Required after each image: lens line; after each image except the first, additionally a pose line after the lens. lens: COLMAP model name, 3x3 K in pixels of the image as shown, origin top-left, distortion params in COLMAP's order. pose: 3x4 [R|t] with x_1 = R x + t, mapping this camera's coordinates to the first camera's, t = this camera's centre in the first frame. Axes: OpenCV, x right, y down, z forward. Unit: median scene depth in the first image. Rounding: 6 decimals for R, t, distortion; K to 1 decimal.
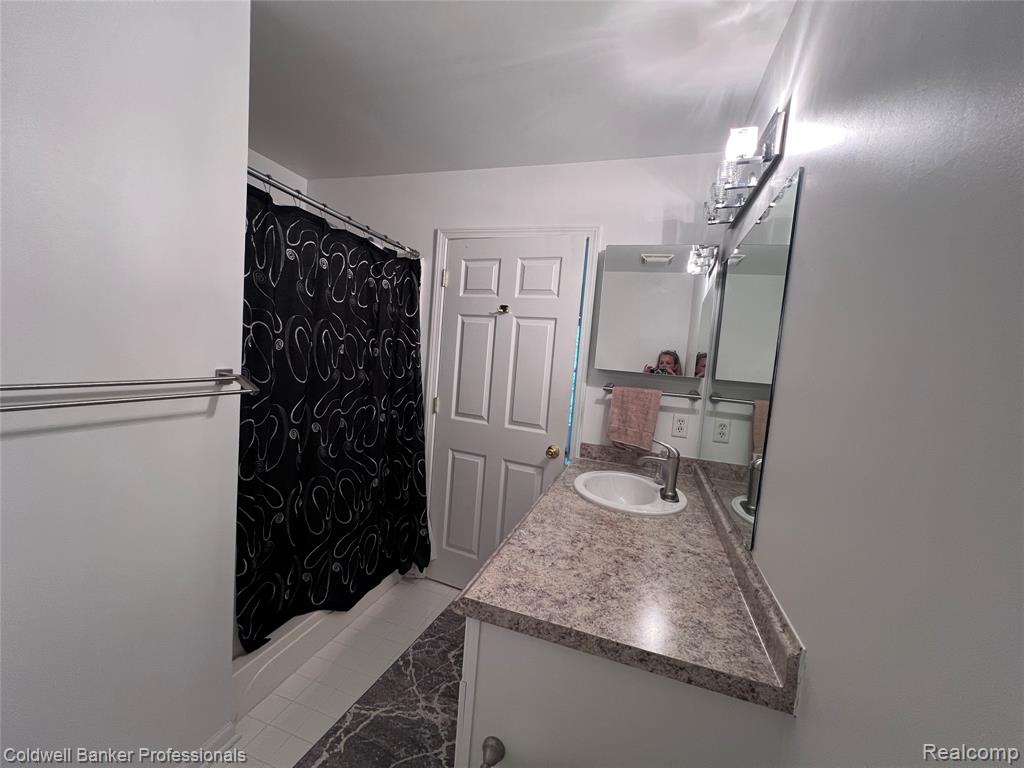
lens RADIAL K [[412.3, 0, 510.2], [0, 412.3, 383.5], [0, 0, 1]] dist [-0.003536, 0.001183]
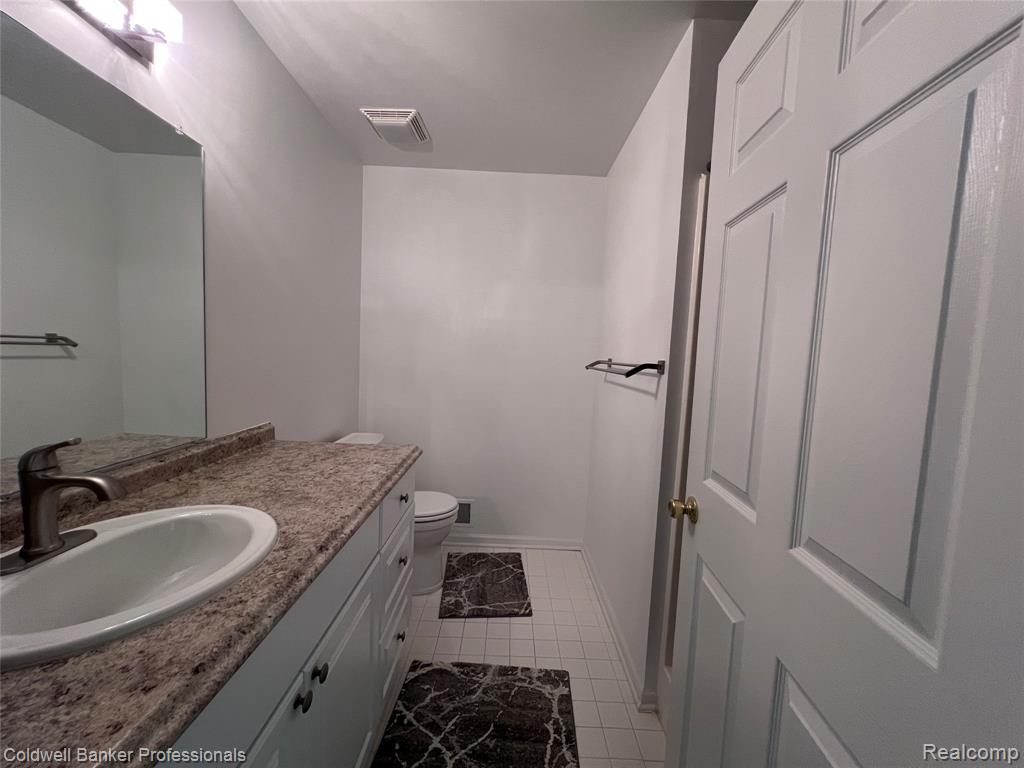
lens RADIAL K [[412.3, 0, 509.4], [0, 412.3, 388.3], [0, 0, 1]] dist [-0.003536, 0.001183]
pose [[-0.943185, -0.090042, -0.319835, 0.083467], [-0.137663, 0.981975, 0.129514, -0.043642], [0.302408, 0.166185, -0.938580, 2.003037]]
